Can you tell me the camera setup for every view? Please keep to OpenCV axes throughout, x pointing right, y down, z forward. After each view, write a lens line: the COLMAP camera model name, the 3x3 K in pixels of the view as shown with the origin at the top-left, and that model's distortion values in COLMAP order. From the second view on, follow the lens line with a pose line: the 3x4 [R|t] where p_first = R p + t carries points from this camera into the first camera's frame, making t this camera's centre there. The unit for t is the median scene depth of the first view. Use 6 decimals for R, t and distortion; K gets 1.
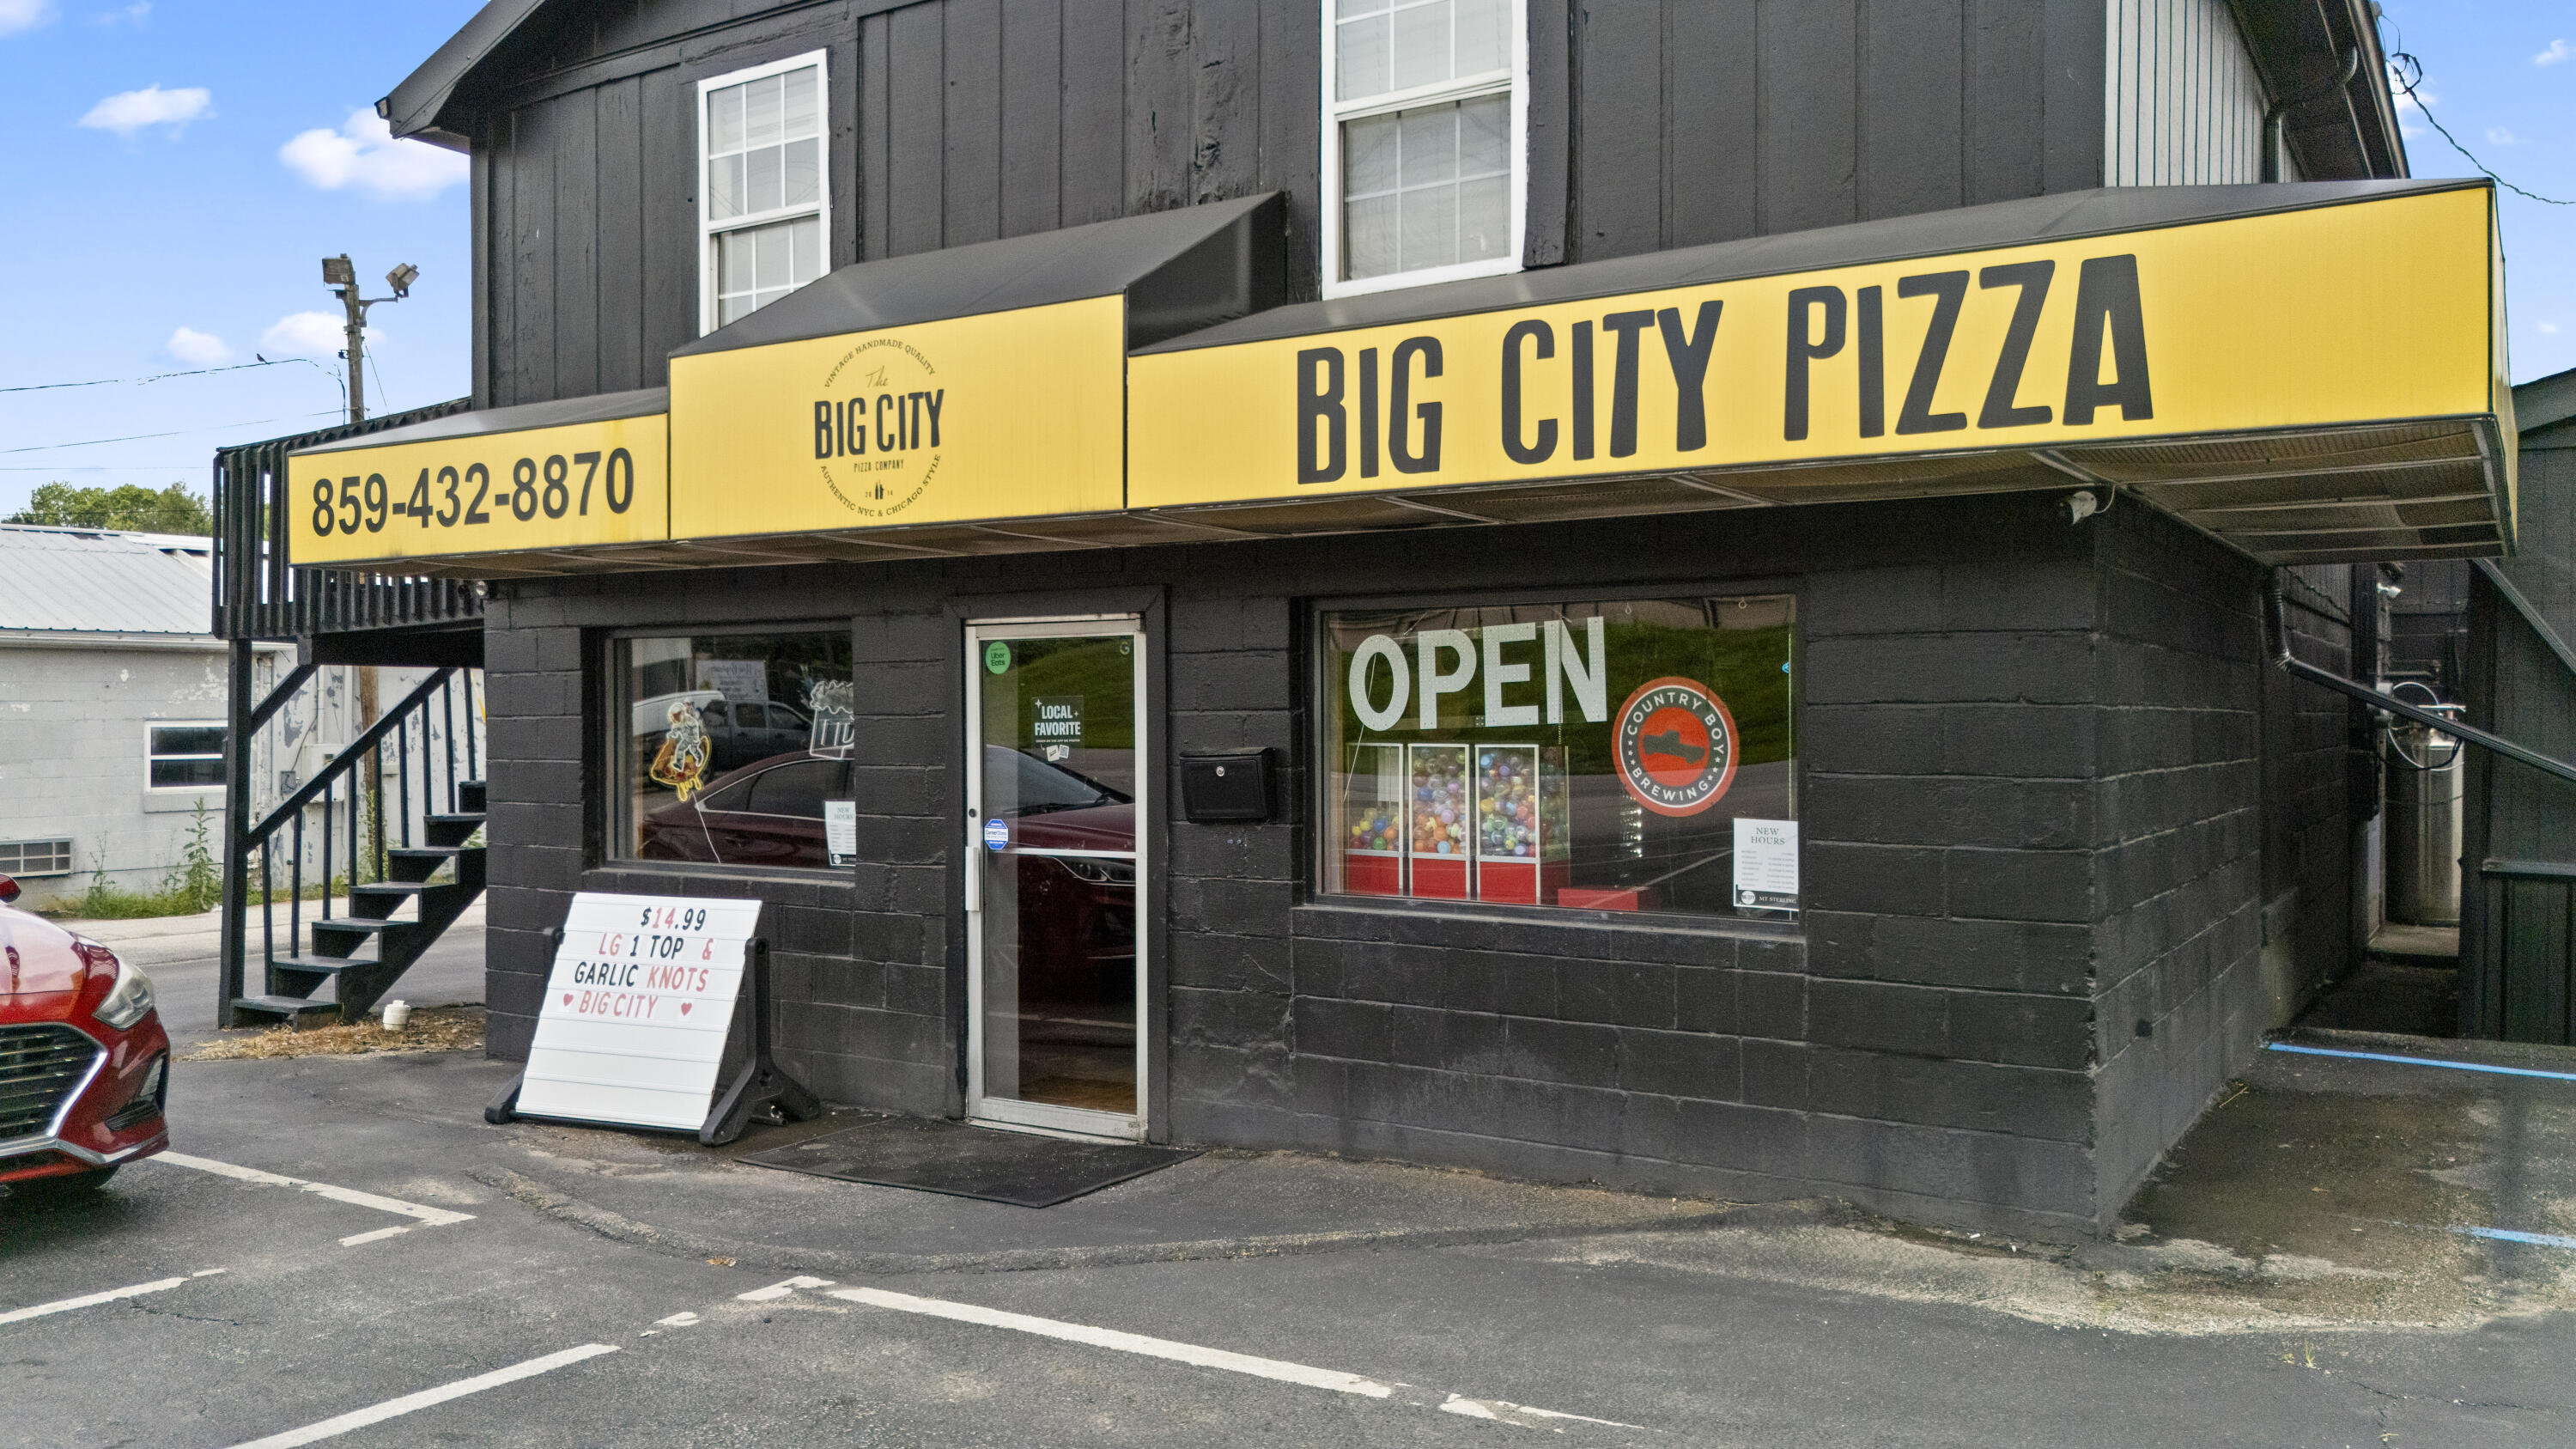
lens RADIAL K [[1922.0, 0, 1300.2], [0, 1922.0, 722.2], [0, 0, 1]] dist [0.071067, -0.077166]
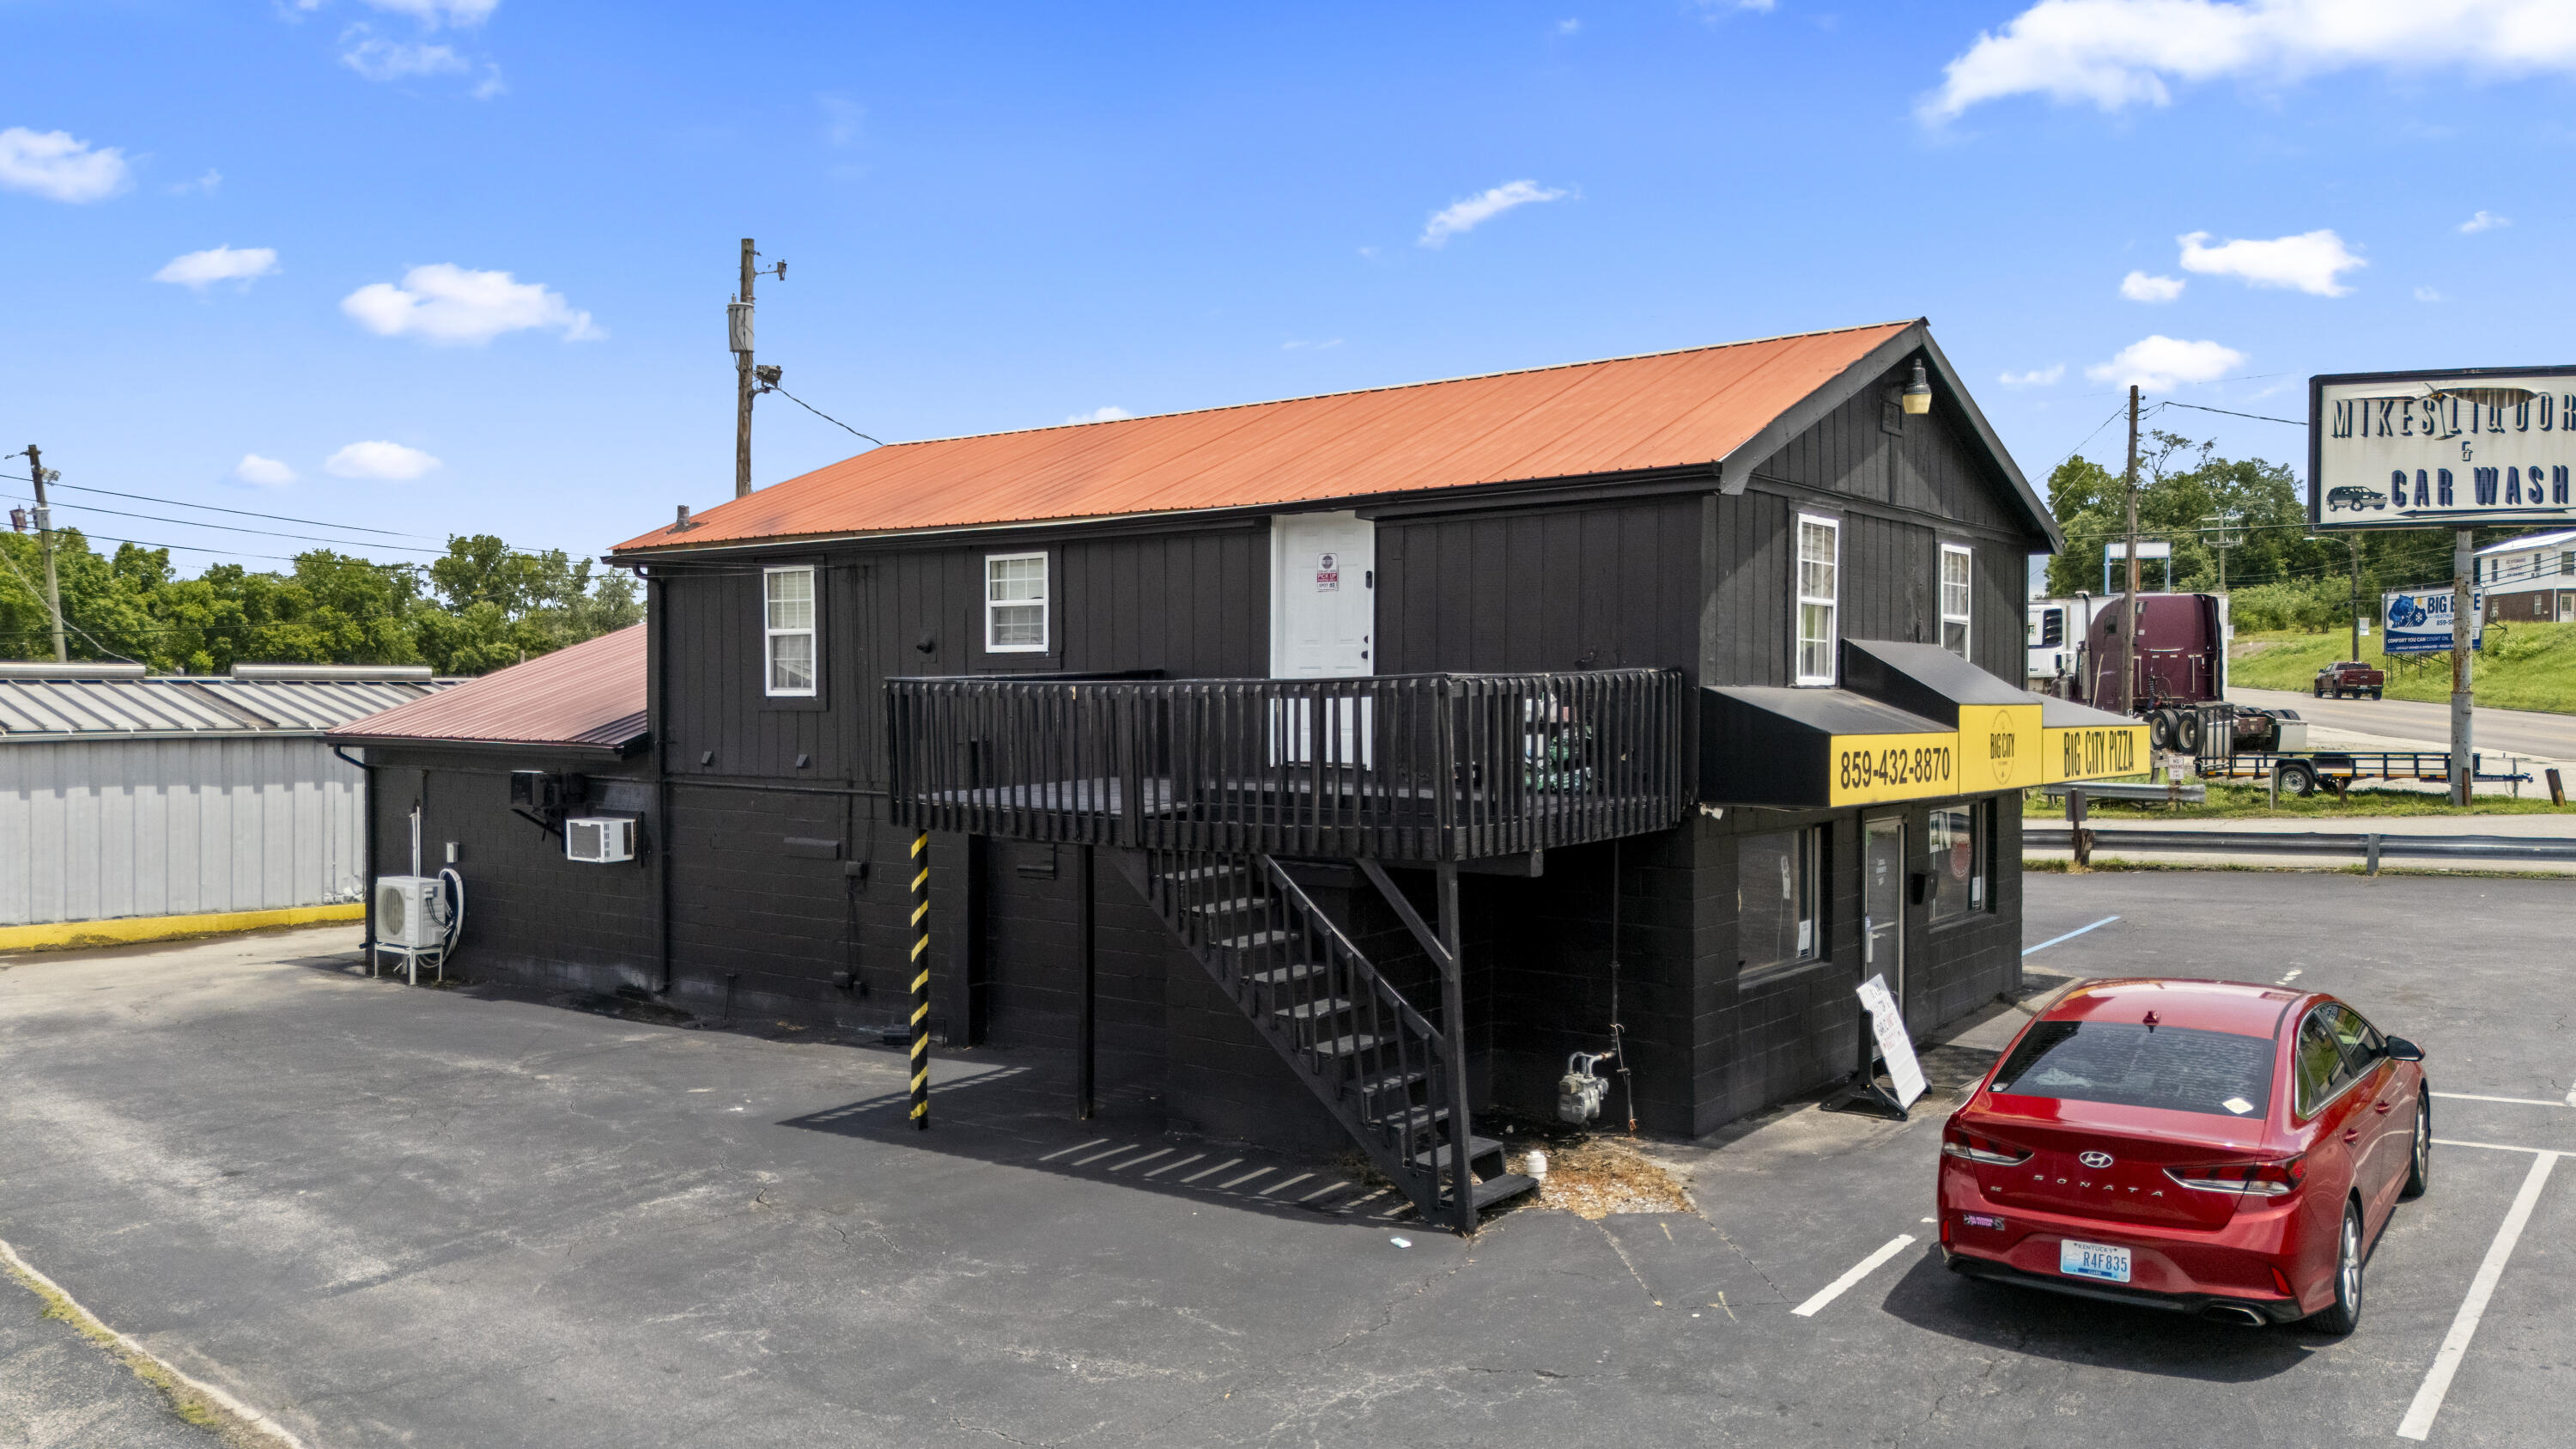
lens RADIAL K [[1913.8, 0, 1291.7], [0, 1913.8, 732.5], [0, 0, 1]] dist [0.101262, -0.127638]
pose [[0.075824, -0.017160, 0.996974, -2.154564], [0.002352, 0.999852, 0.017031, -0.175148], [-0.997118, 0.001053, 0.075853, 1.385654]]
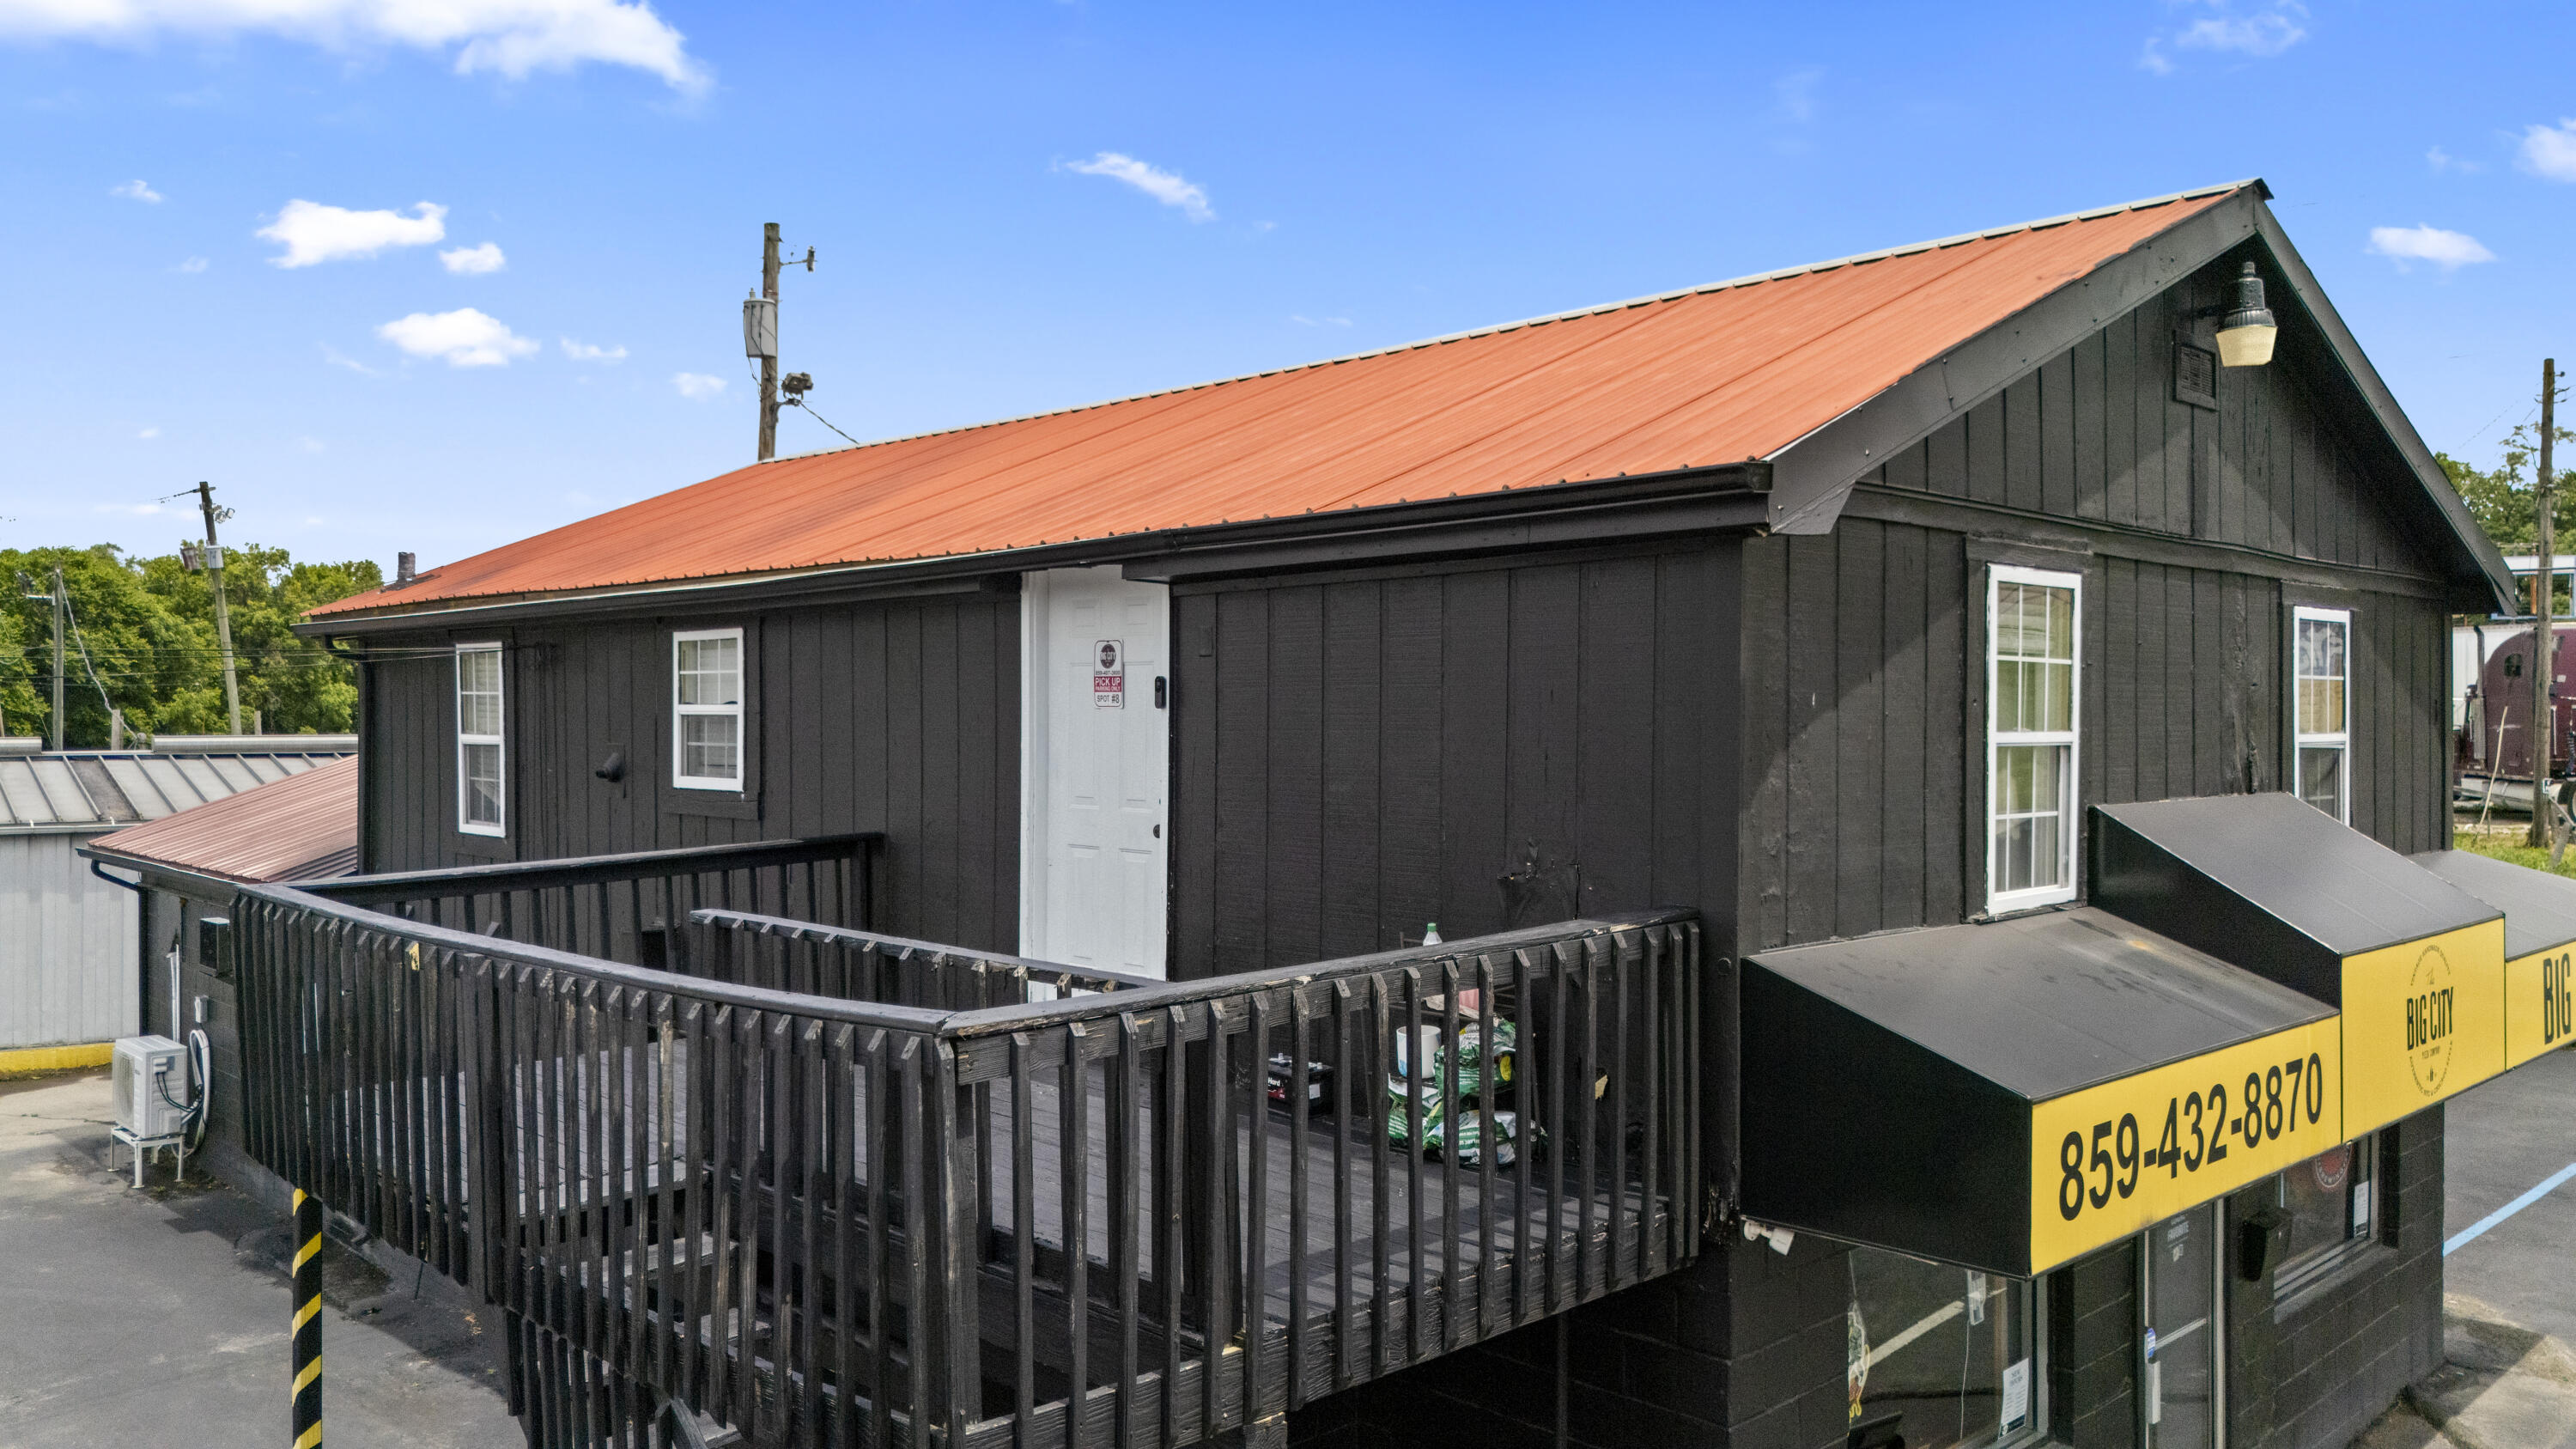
lens RADIAL K [[1922.0, 0, 1300.2], [0, 1922.0, 722.2], [0, 0, 1]] dist [0.071067, -0.077166]
pose [[0.215791, -0.003158, 0.976434, -1.257522], [0.001267, 0.999995, 0.002954, -0.278802], [-0.976439, 0.000599, 0.215794, 1.167352]]
